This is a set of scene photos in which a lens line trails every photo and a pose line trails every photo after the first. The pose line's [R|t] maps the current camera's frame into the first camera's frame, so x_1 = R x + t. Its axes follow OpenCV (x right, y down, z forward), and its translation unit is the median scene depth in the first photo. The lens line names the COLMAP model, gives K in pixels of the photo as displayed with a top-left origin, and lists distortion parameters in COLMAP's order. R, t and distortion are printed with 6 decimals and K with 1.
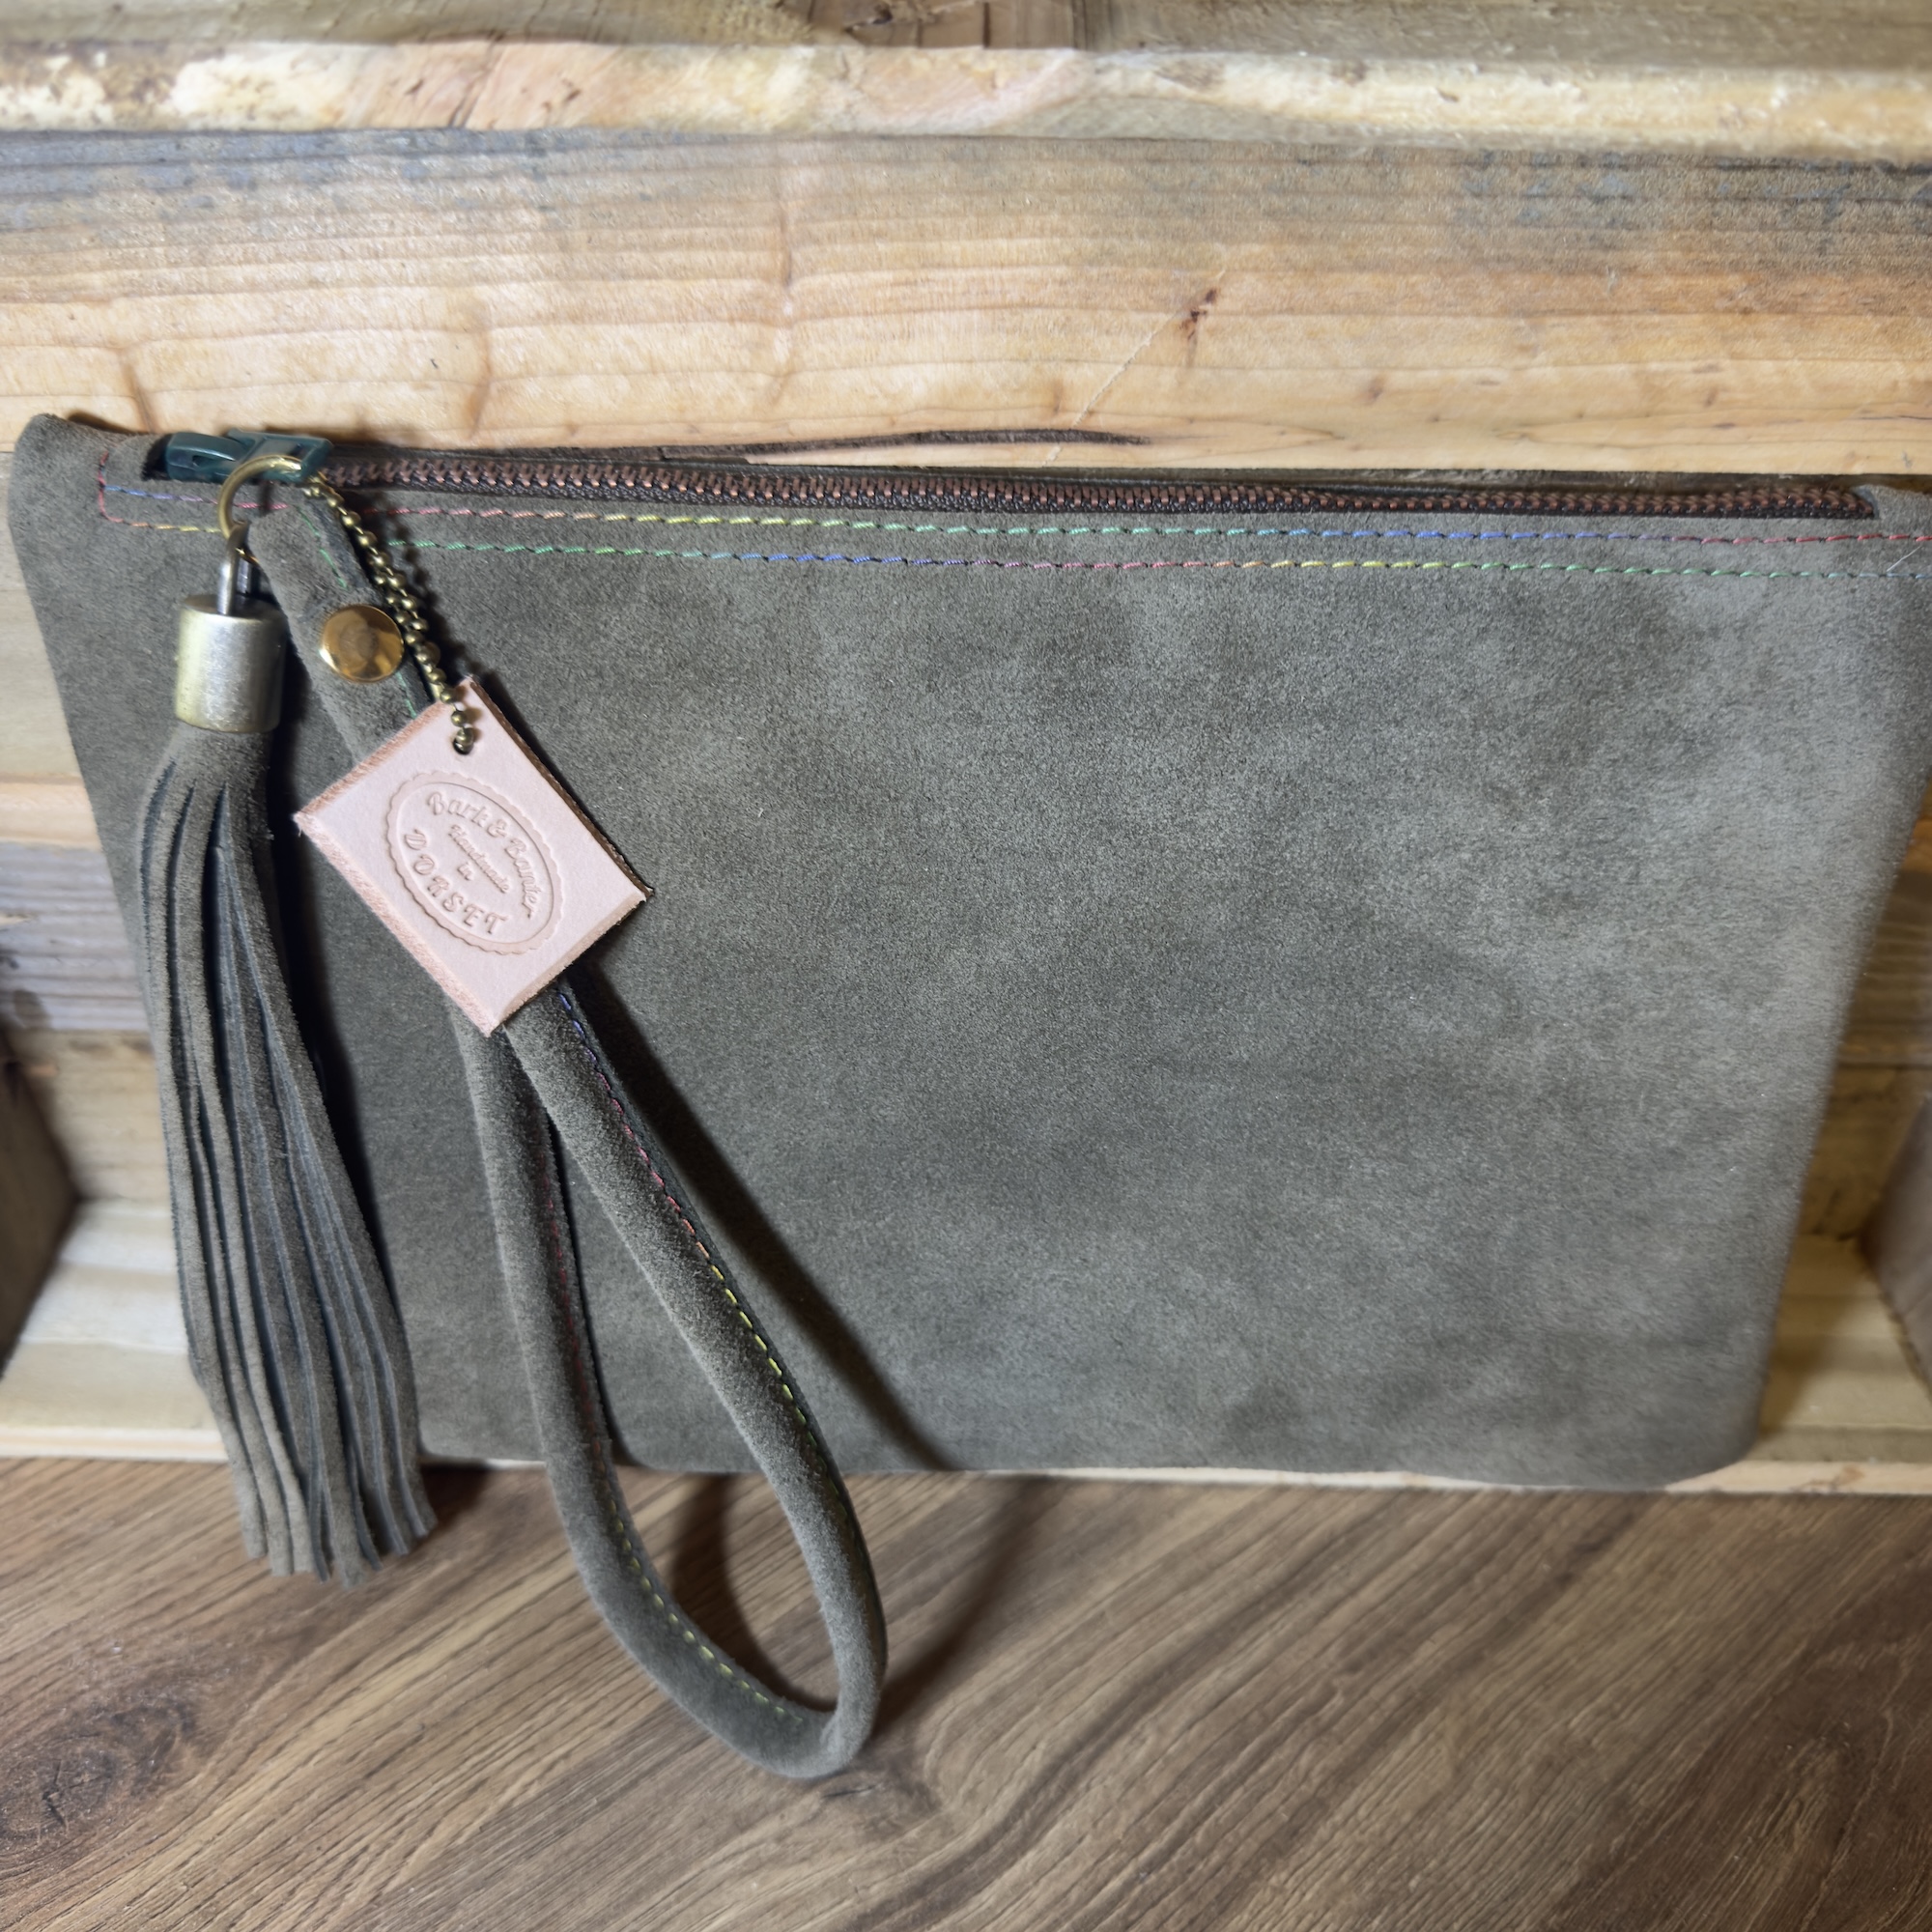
lens RADIAL K [[1880.2, 0, 966.0], [0, 1880.2, 966.0], [0, 0, 1]] dist [0.015859, -0.046488]
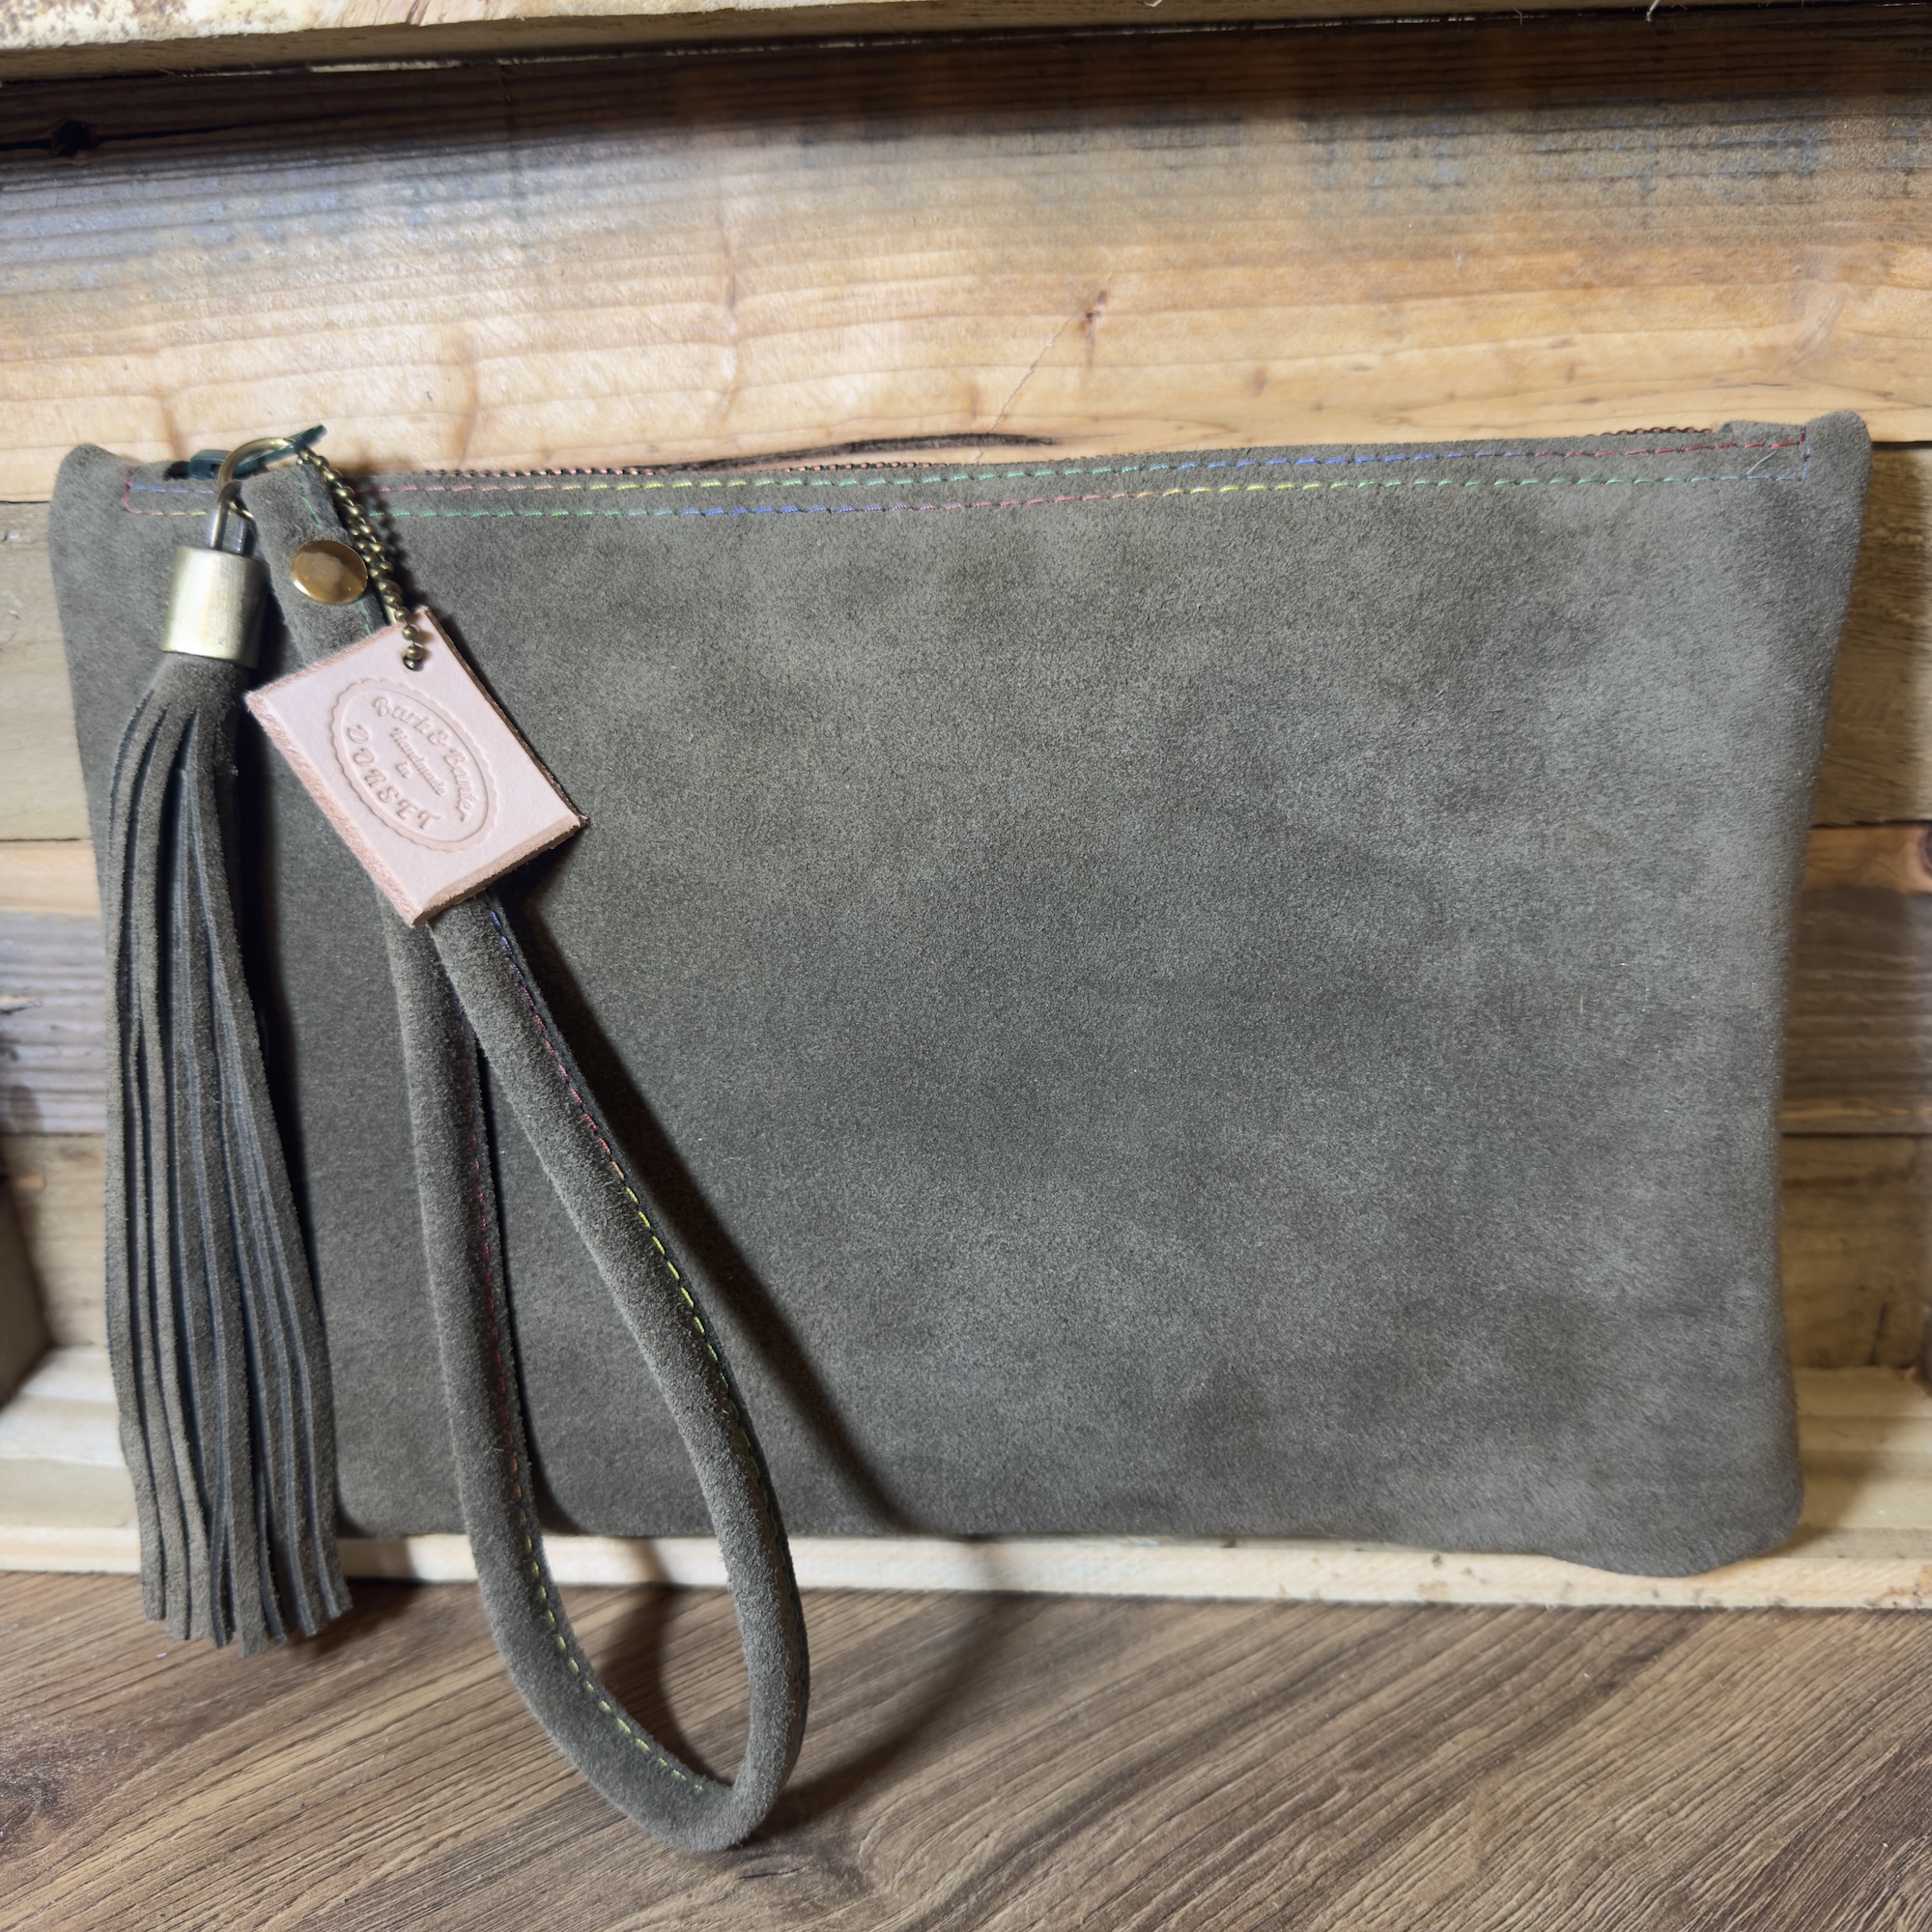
lens RADIAL K [[1880.2, 0, 966.0], [0, 1880.2, 966.0], [0, 0, 1]] dist [0.015859, -0.046488]
pose [[0.997661, -0.022597, -0.064520, 0.107604], [-0.000010, 0.943741, -0.330684, 0.380557], [0.068363, 0.329911, 0.941533, 0.060471]]
